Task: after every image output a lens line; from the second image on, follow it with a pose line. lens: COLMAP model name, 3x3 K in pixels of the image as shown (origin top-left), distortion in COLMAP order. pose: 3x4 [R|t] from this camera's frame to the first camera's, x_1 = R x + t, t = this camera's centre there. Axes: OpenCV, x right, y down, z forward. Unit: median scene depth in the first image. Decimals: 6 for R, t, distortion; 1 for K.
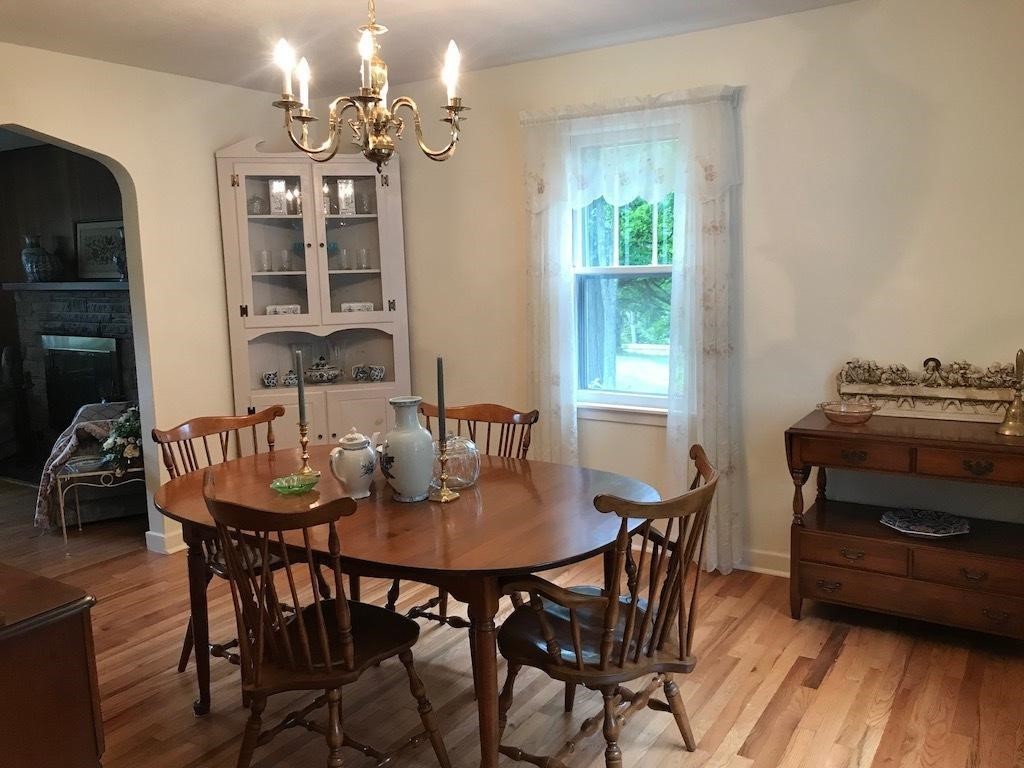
lens RADIAL K [[835.4, 0, 508.6], [0, 835.4, 385.8], [0, 0, 1]] dist [0.051648, -0.052591]
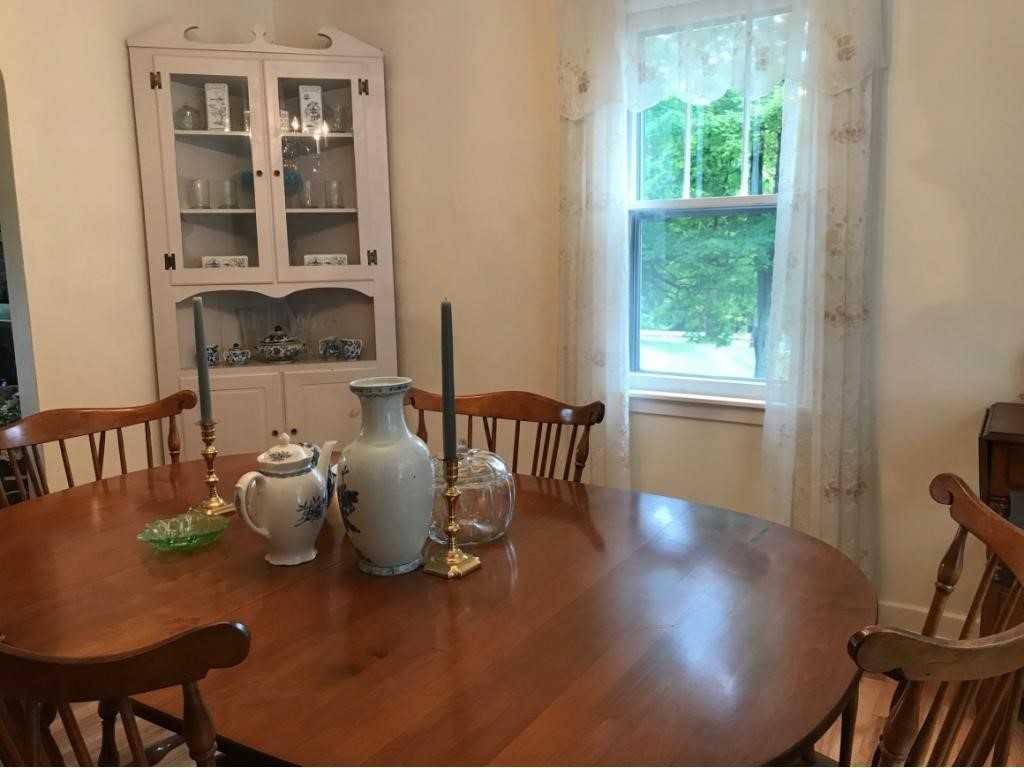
lens RADIAL K [[835.4, 0, 515.9], [0, 835.4, 381.2], [0, 0, 1]] dist [0.051648, -0.052591]
pose [[0.999772, 0.007253, 0.020106, -0.031748], [-0.007474, 0.999912, 0.010959, 0.005822], [-0.020025, -0.011106, 0.999738, 0.306193]]
